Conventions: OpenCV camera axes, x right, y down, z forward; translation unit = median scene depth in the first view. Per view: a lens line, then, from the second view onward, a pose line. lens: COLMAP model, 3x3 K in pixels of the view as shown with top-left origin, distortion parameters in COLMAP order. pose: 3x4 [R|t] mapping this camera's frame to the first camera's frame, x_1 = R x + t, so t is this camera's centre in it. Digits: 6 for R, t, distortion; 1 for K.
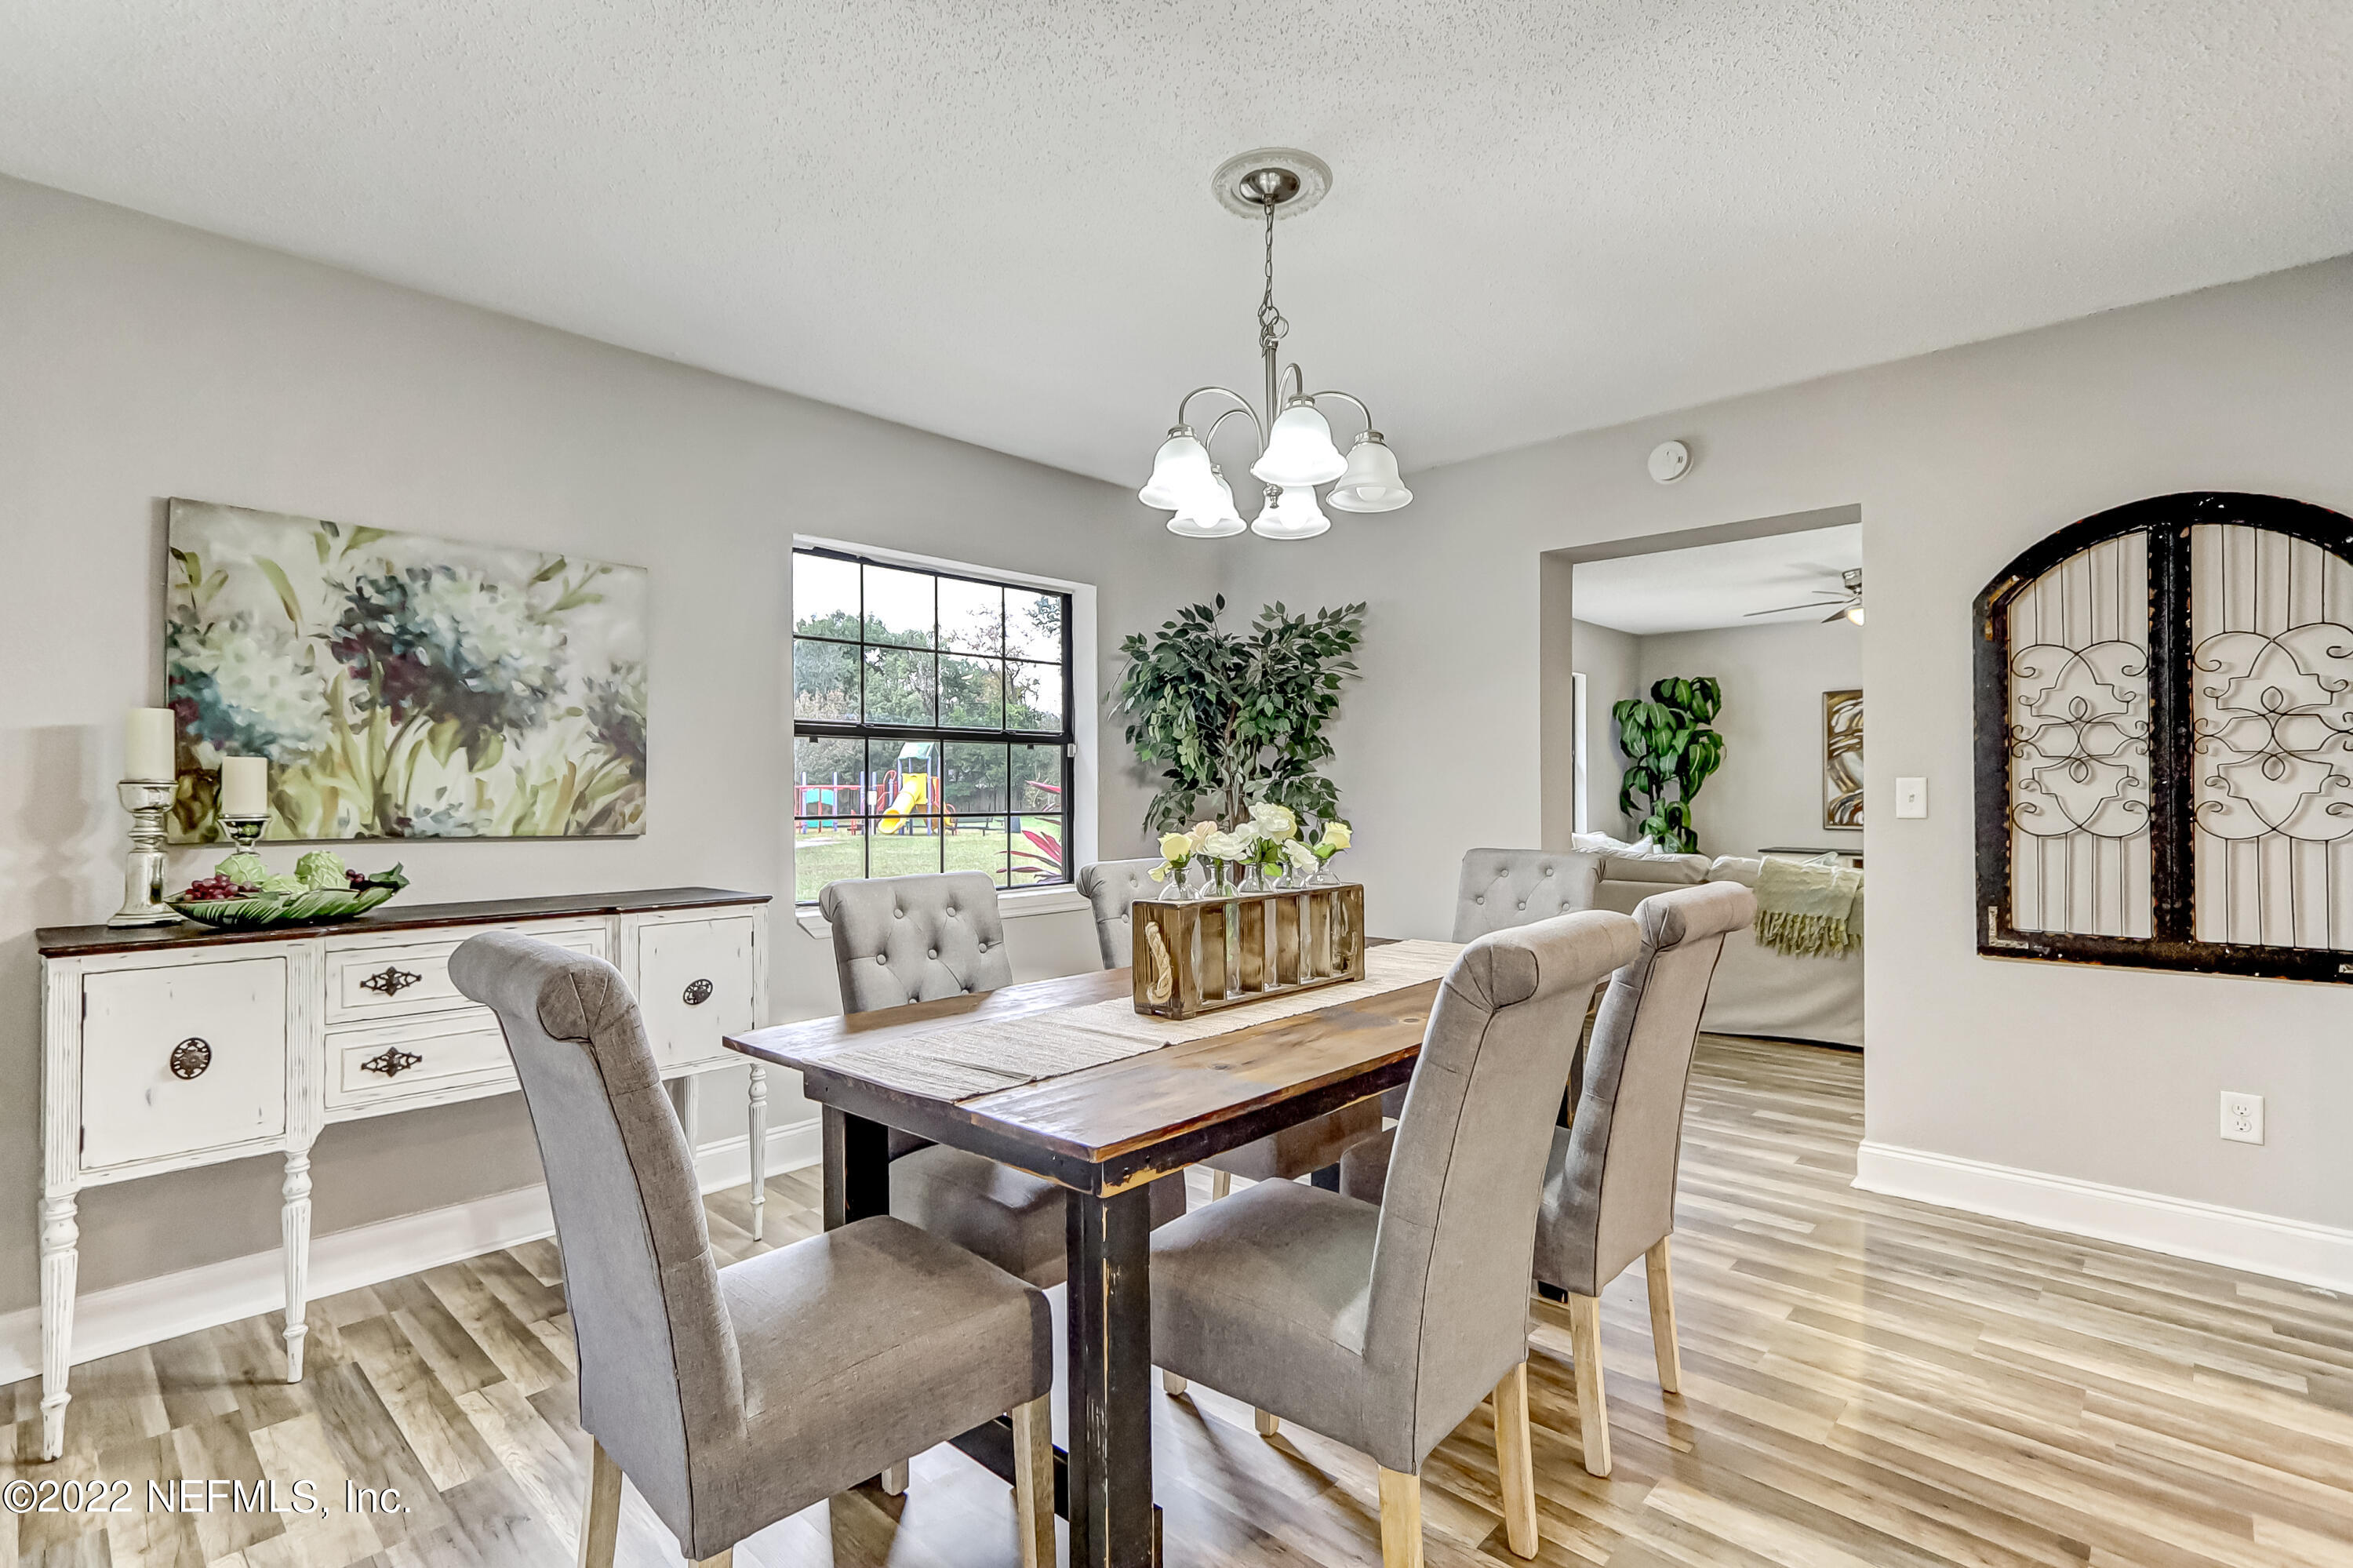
lens RADIAL K [[1114.0, 0, 1176.3], [0, 1114.0, 793.6], [0, 0, 1]] dist [0.006499, -0.000046]
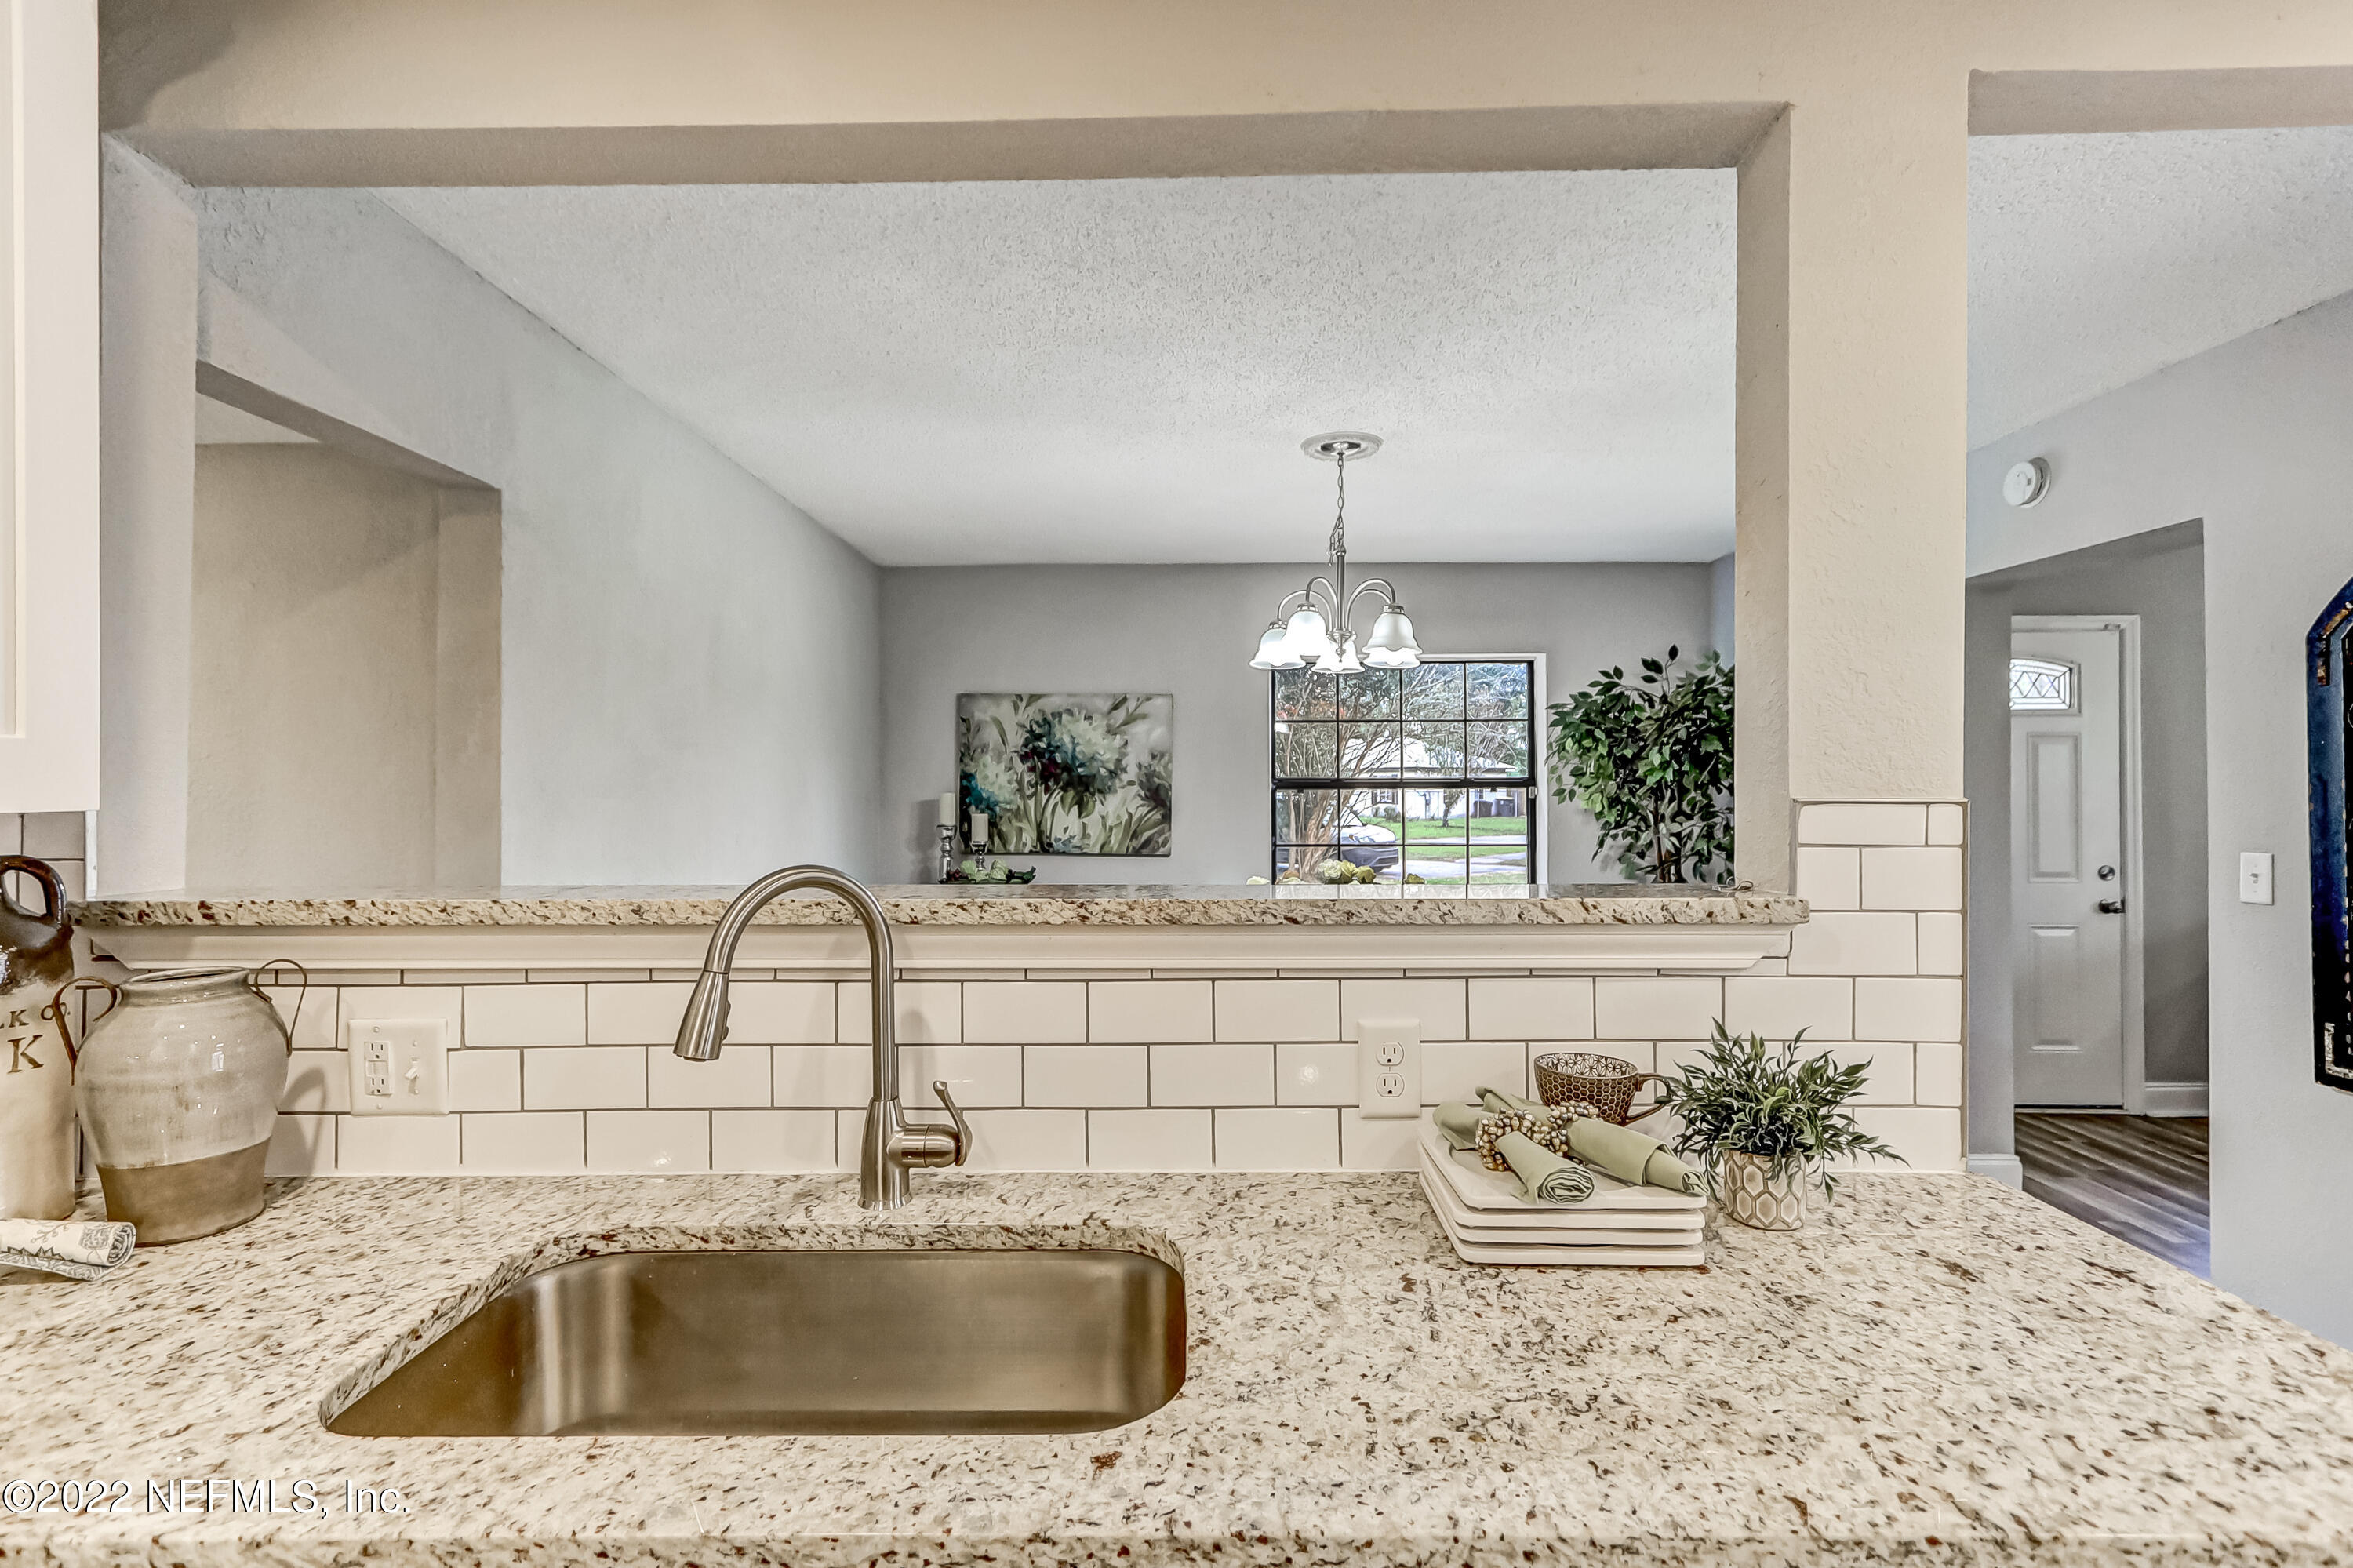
lens RADIAL K [[1114.0, 0, 1169.5], [0, 1114.0, 780.1], [0, 0, 1]] dist [0.006499, -0.000046]
pose [[0.678980, -0.004790, -0.734141, 0.831095], [0.000887, 0.999983, -0.005704, -0.072639], [0.734156, 0.003222, 0.678973, -0.146432]]
